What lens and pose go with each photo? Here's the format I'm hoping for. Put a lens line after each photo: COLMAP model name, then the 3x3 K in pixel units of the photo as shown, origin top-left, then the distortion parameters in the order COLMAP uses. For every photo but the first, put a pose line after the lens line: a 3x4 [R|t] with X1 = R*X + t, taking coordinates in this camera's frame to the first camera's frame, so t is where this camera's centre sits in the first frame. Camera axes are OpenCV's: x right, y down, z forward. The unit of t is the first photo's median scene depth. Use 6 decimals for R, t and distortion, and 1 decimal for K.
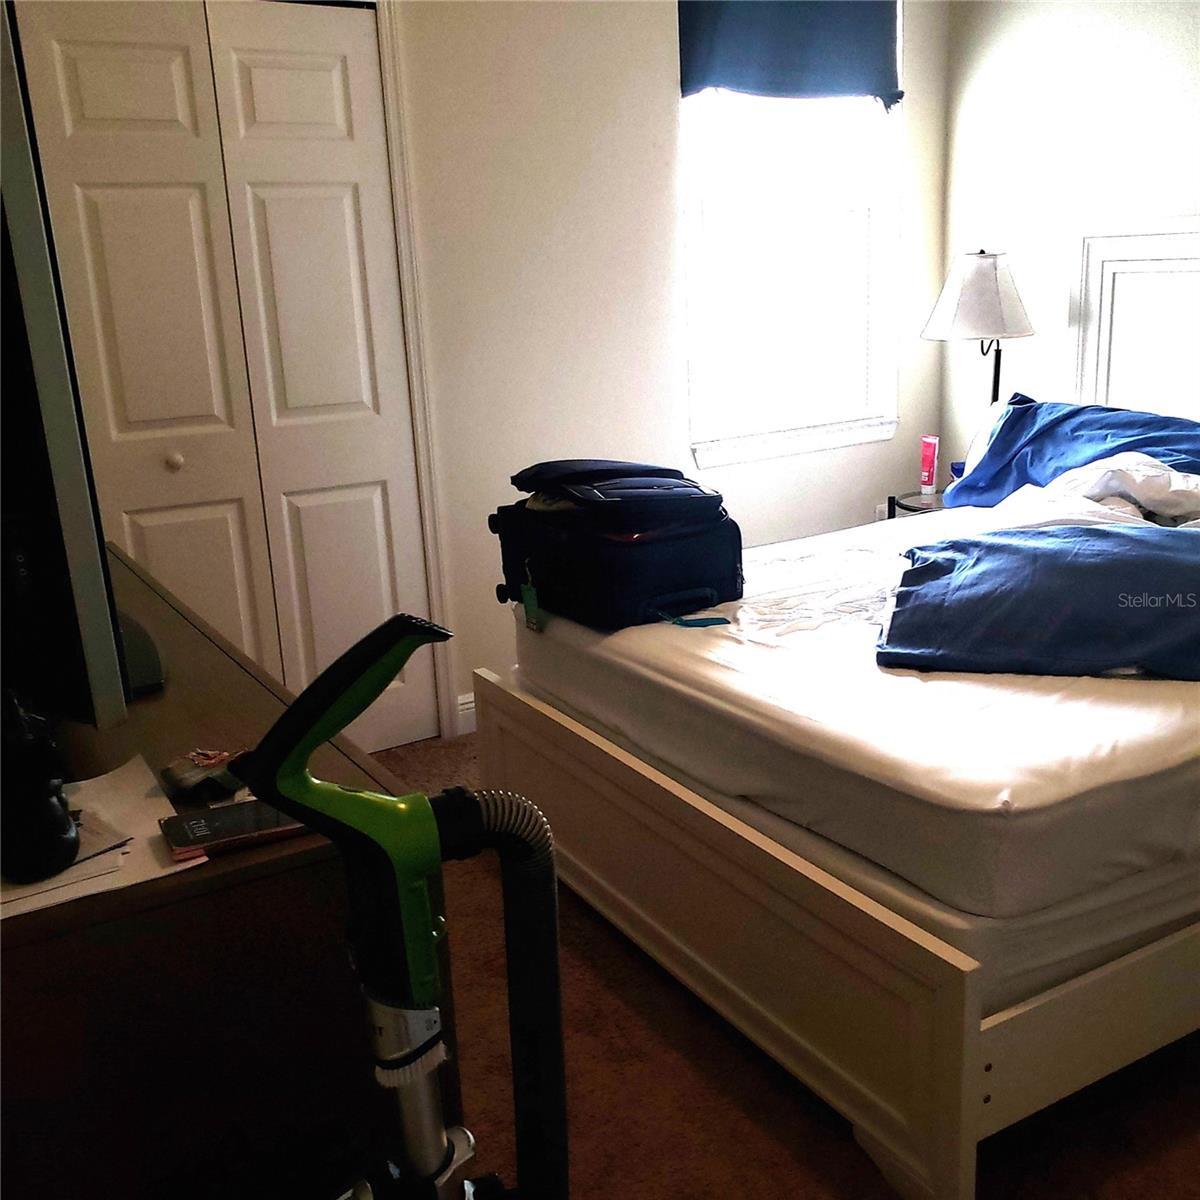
lens RADIAL K [[1232.6, 0, 596.5], [0, 1232.6, 595.8], [0, 0, 1]] dist [-0.012750, 0.000000]
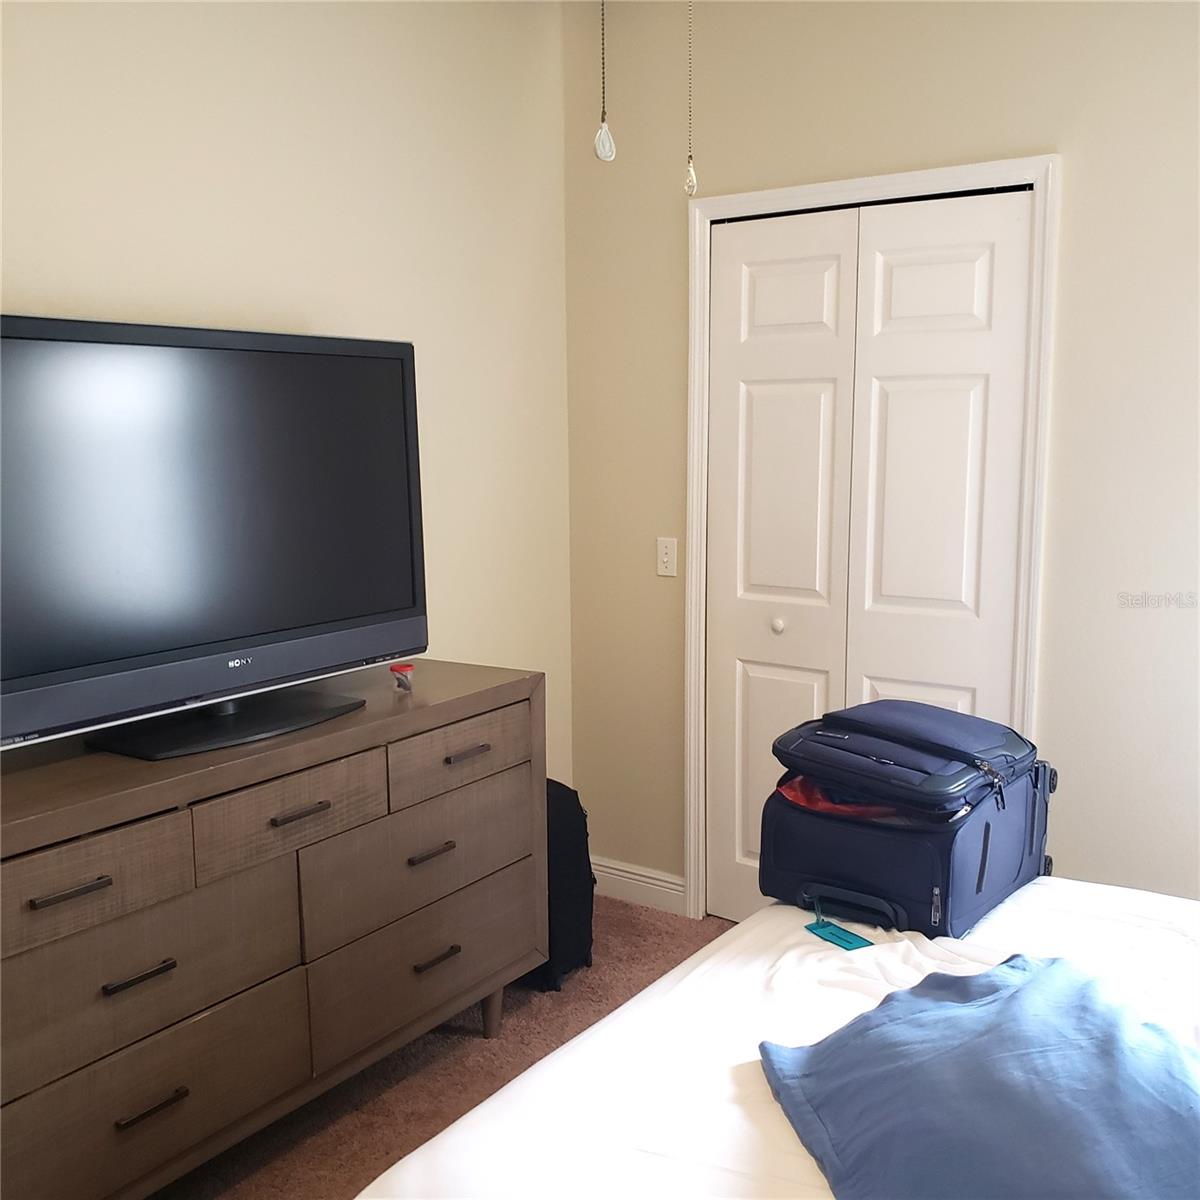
lens RADIAL K [[1232.6, 0, 598.1], [0, 1232.6, 608.9], [0, 0, 1]] dist [-0.012750, 0.000000]
pose [[0.429511, 0.174882, -0.885966, 0.645929], [-0.233105, 0.969292, 0.078322, -0.198382], [0.872458, 0.172883, 0.457088, 0.408658]]
